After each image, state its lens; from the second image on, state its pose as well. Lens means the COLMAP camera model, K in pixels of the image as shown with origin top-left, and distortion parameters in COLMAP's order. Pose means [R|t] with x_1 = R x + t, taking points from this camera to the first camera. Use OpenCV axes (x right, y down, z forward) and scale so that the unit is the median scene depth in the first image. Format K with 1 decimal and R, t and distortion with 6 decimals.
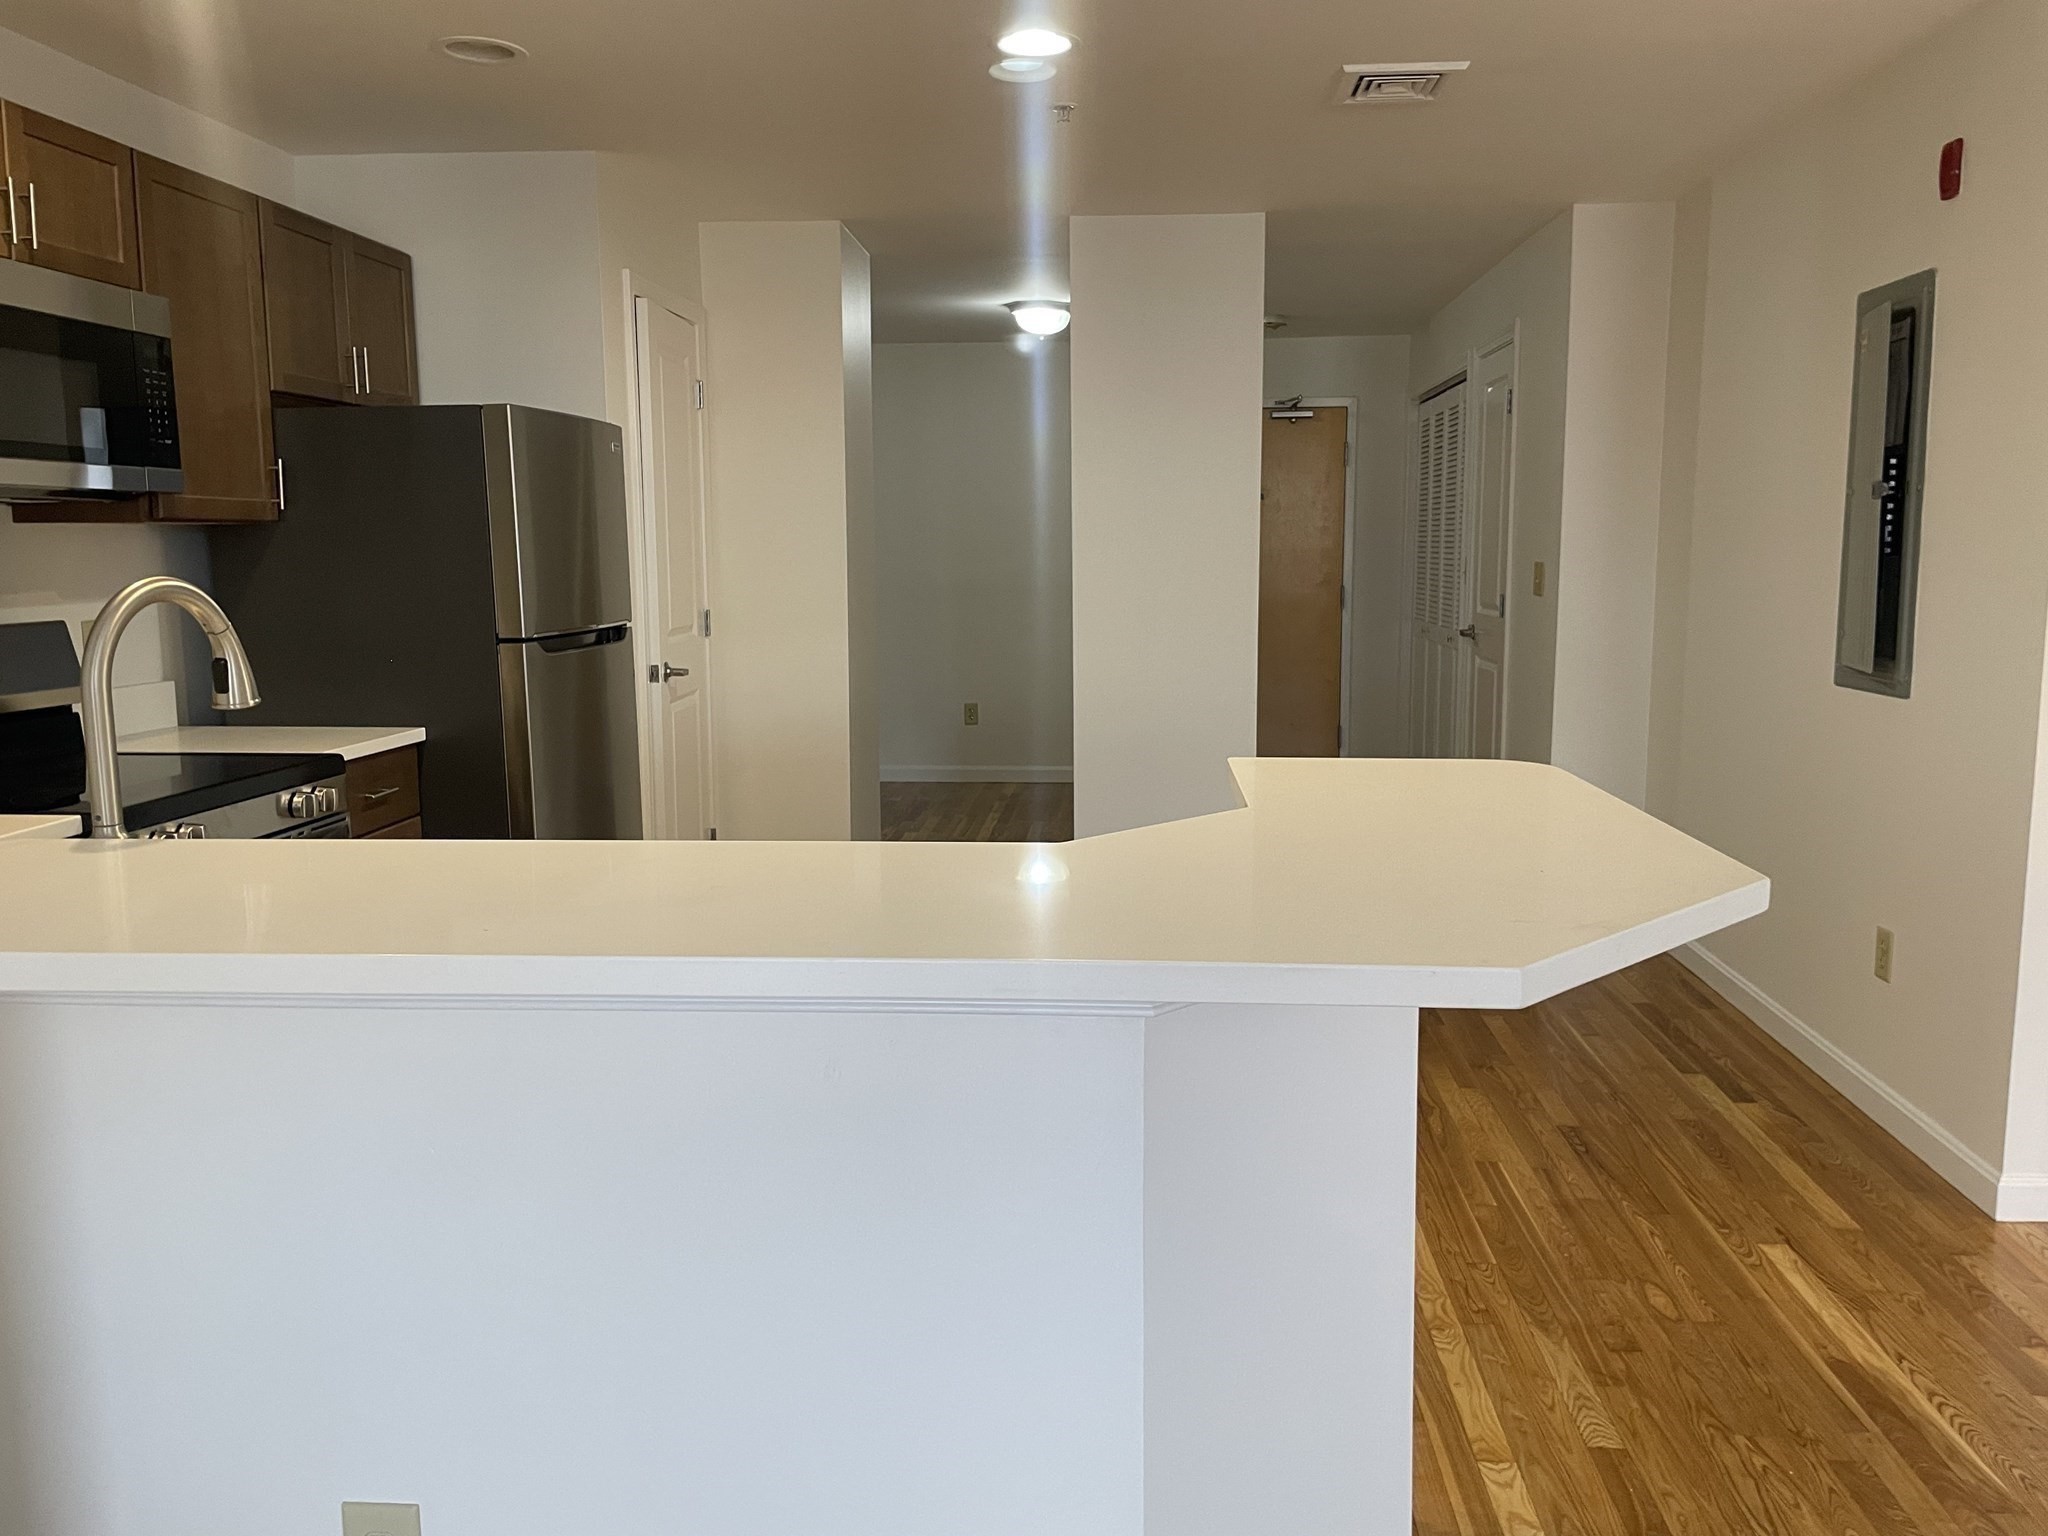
lens RADIAL K [[1548.2, 0, 1058.5], [0, 1548.2, 756.2], [0, 0, 1]] dist [0.071578, -0.092634]
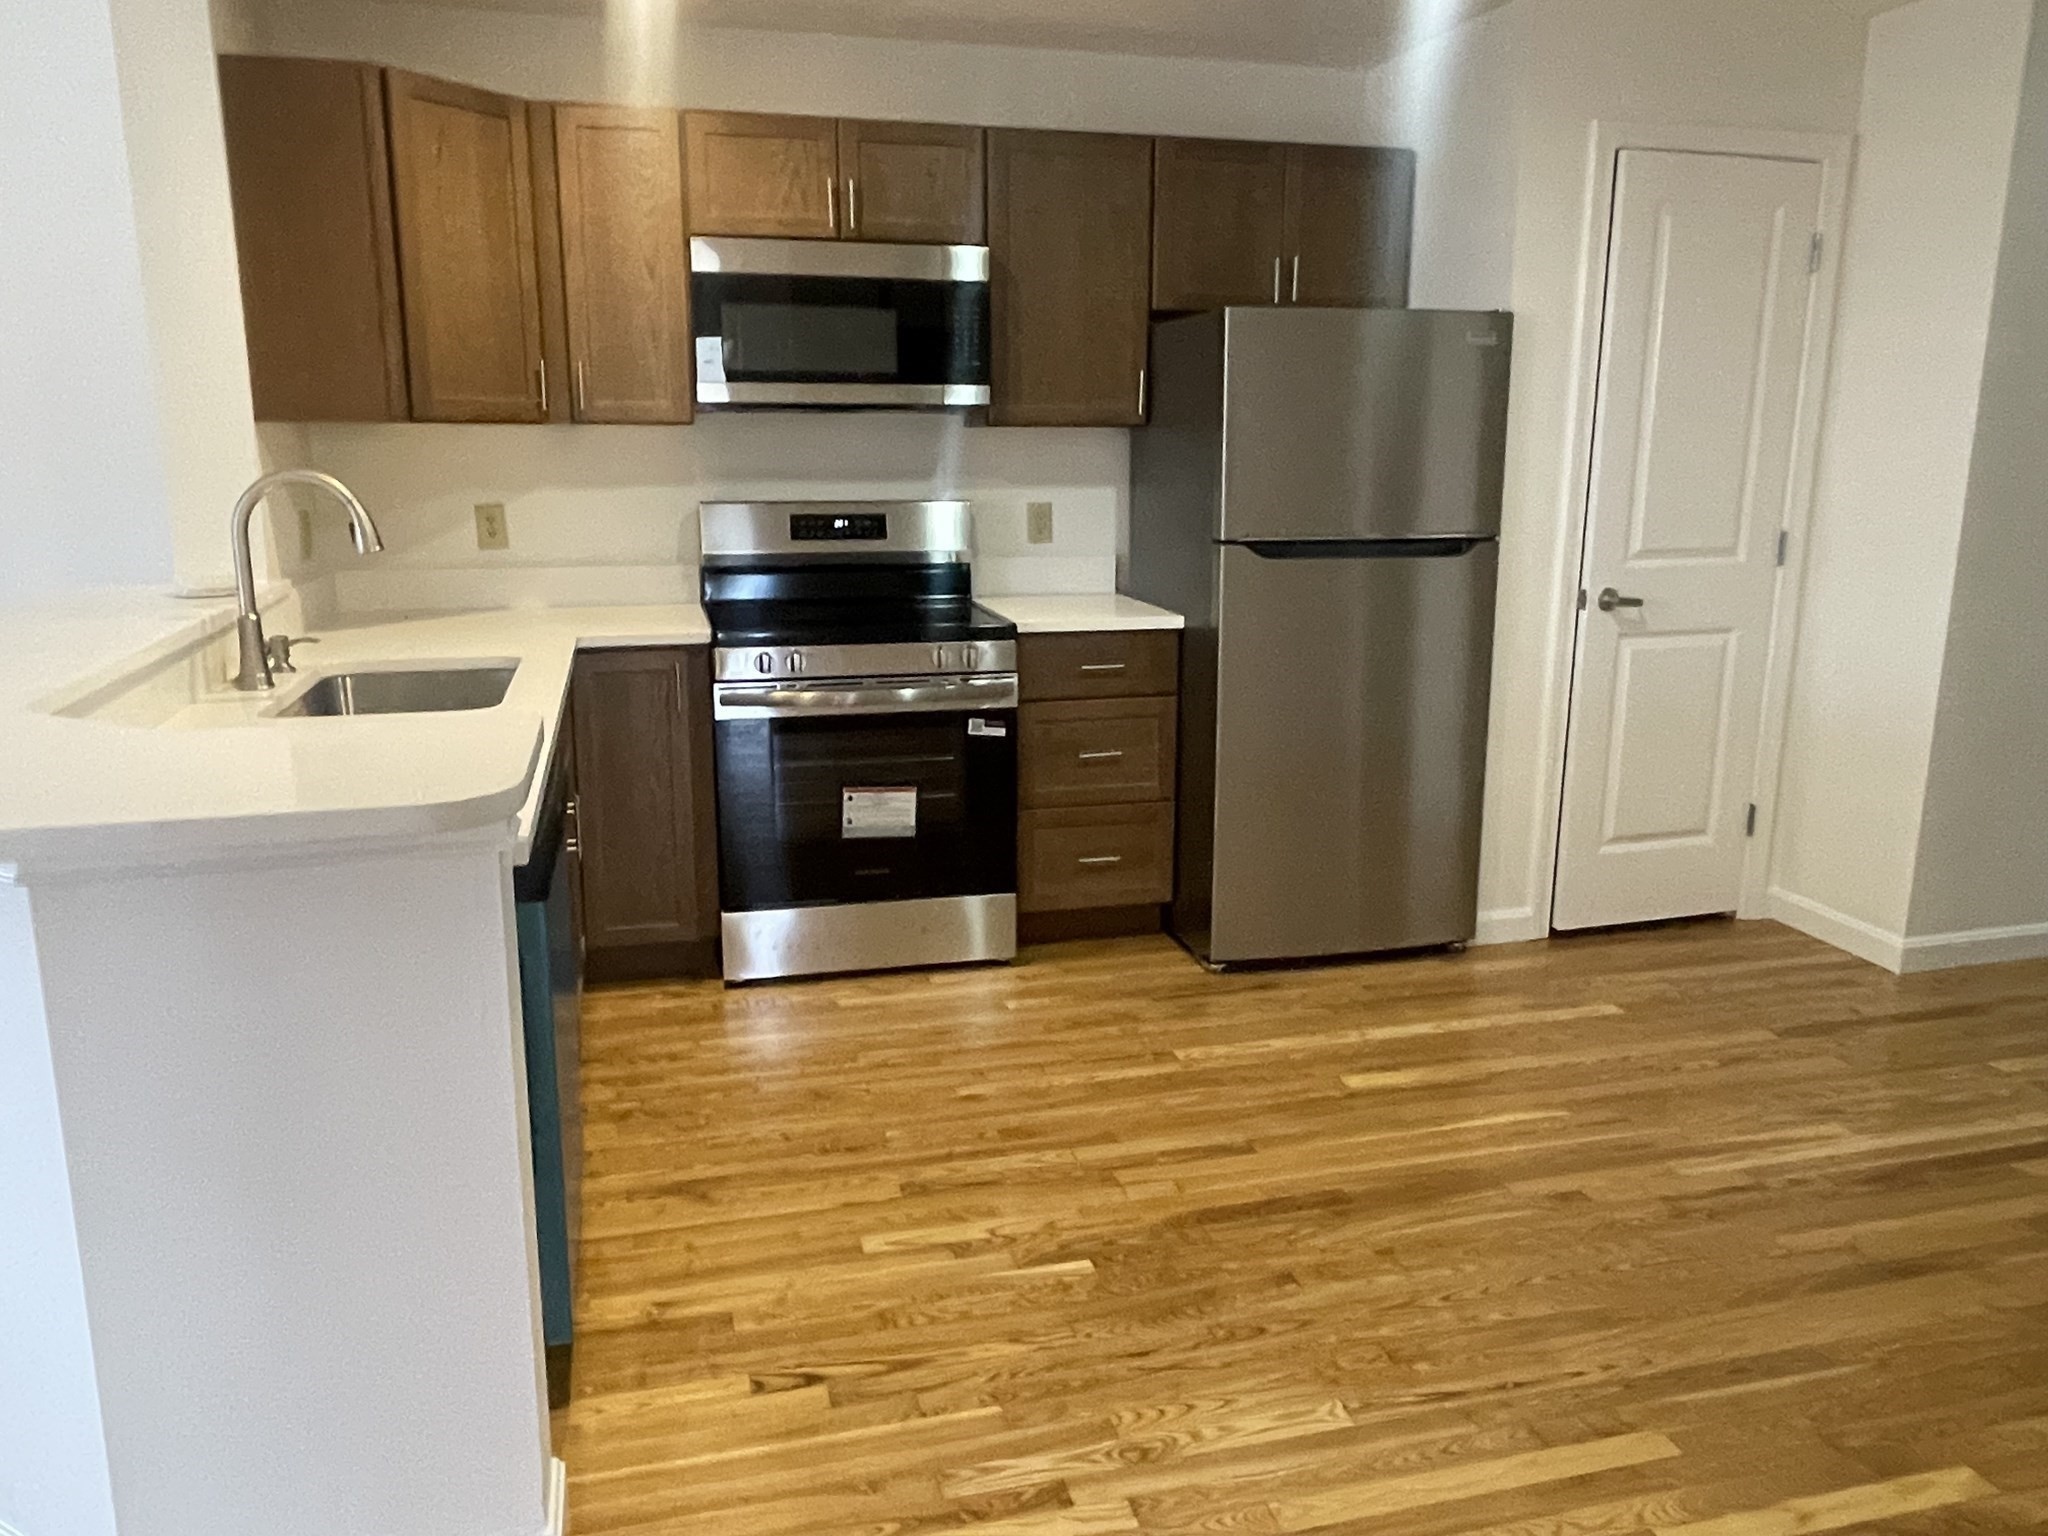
lens RADIAL K [[1505.0, 0, 1037.6], [0, 1505.0, 763.5], [0, 0, 1]] dist [-0.001721, -0.005982]
pose [[0.308889, 0.211344, -0.927319, 0.573963], [-0.132631, 0.975044, 0.178042, -0.094679], [0.941805, 0.067996, 0.329211, 0.580405]]
